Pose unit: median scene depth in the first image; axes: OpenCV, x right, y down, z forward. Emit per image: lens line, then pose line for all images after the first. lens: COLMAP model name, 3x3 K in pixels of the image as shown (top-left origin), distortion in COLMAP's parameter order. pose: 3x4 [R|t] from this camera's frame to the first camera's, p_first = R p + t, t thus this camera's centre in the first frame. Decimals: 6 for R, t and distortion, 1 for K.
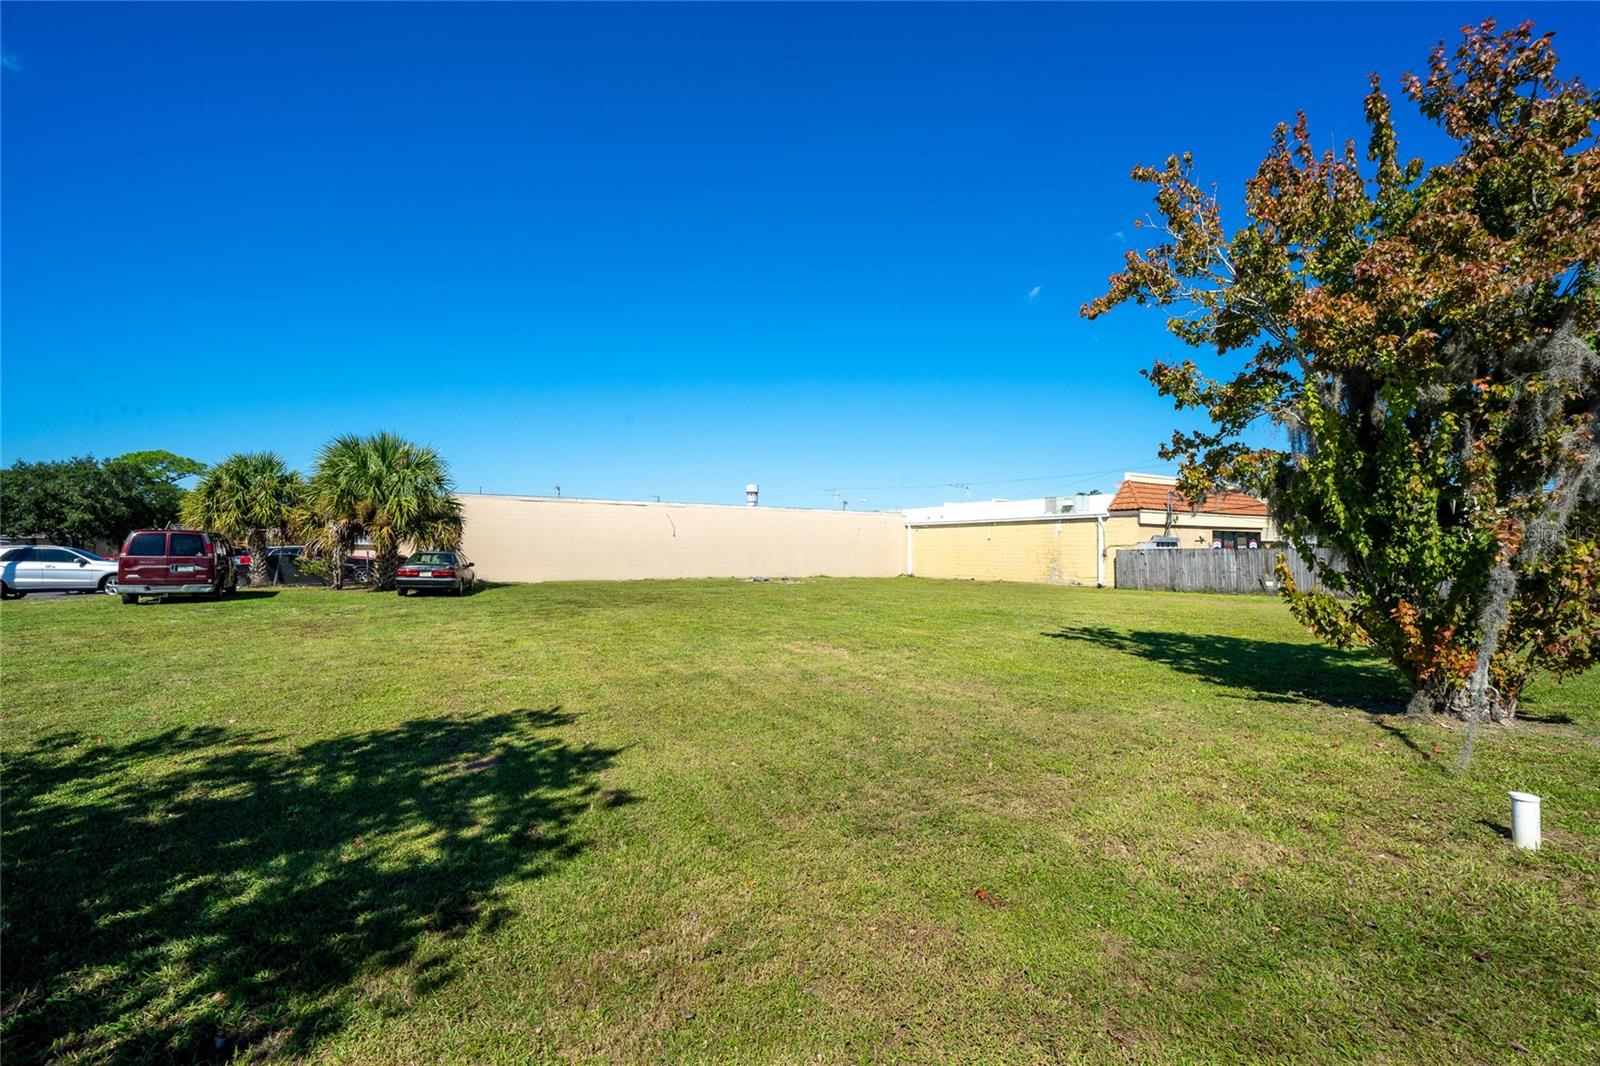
lens RADIAL K [[734.8, 0, 802.8], [0, 734.8, 527.8], [0, 0, 1]] dist [0.004134, 0.000416]
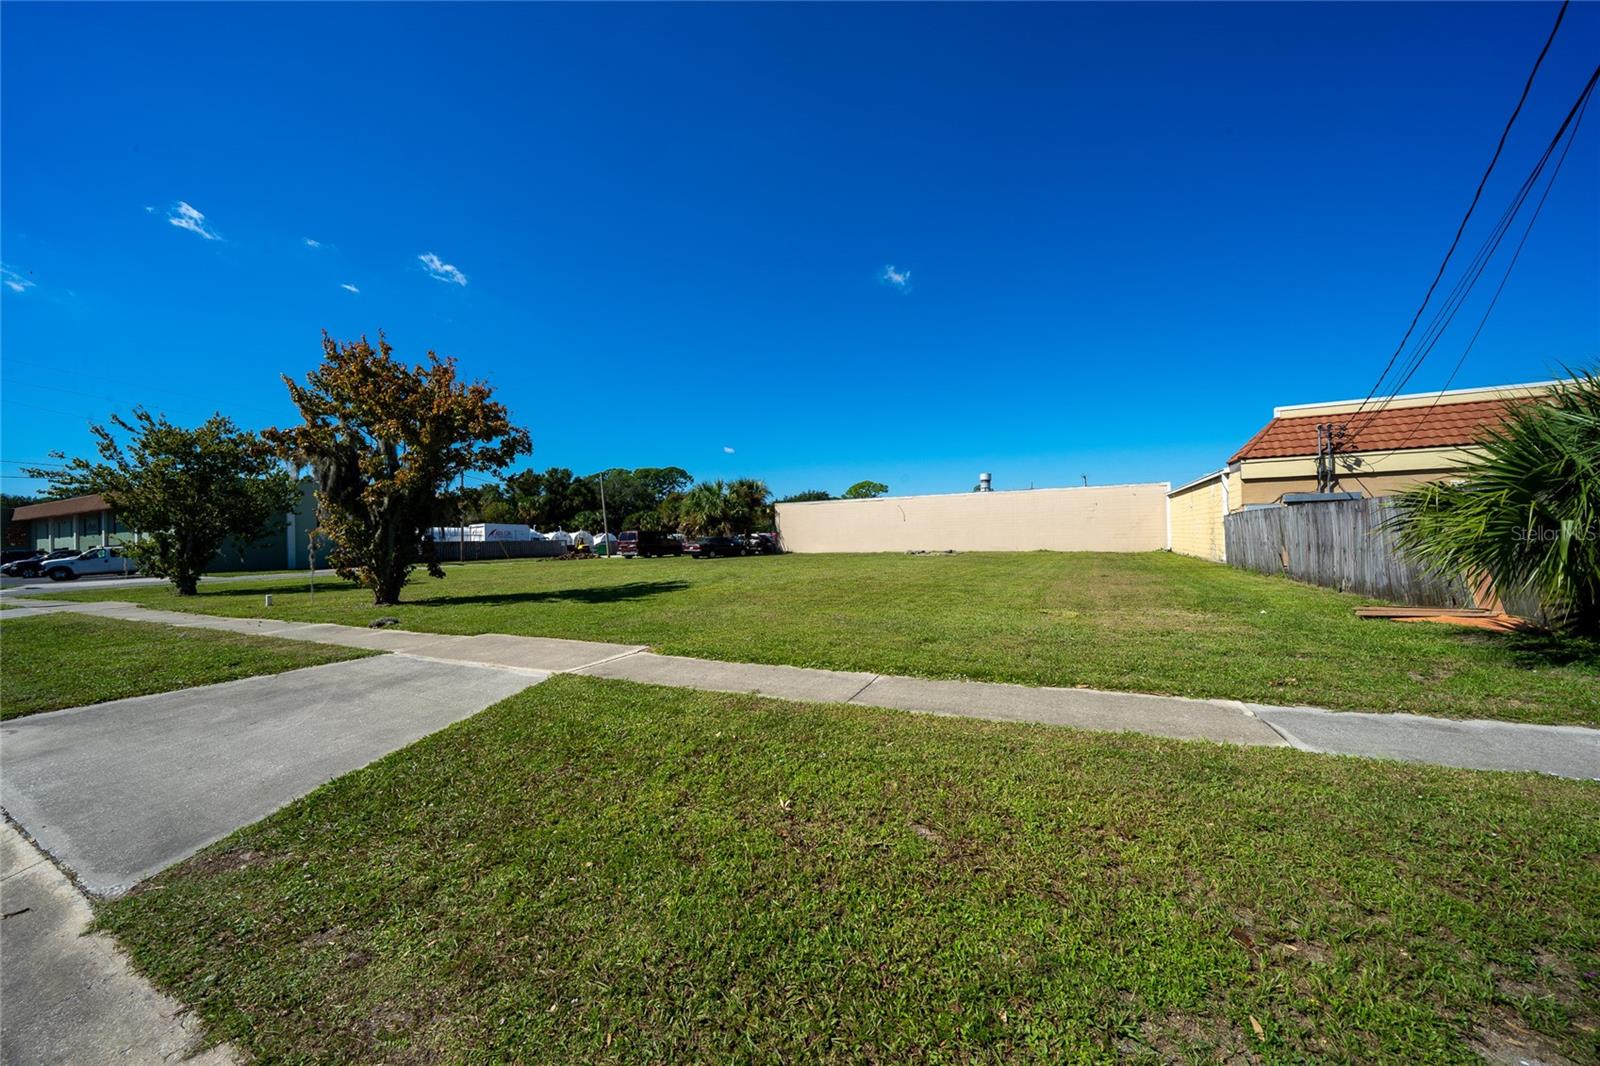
lens RADIAL K [[543.9, 0, 791.2], [0, 543.9, 532.0], [0, 0, 1]] dist [-0.001518, -0.000077]
pose [[0.483933, -0.022660, -0.874811, 0.694765], [0.057336, 0.998338, 0.005858, 0.017568], [0.873225, -0.052994, 0.484428, 0.320368]]
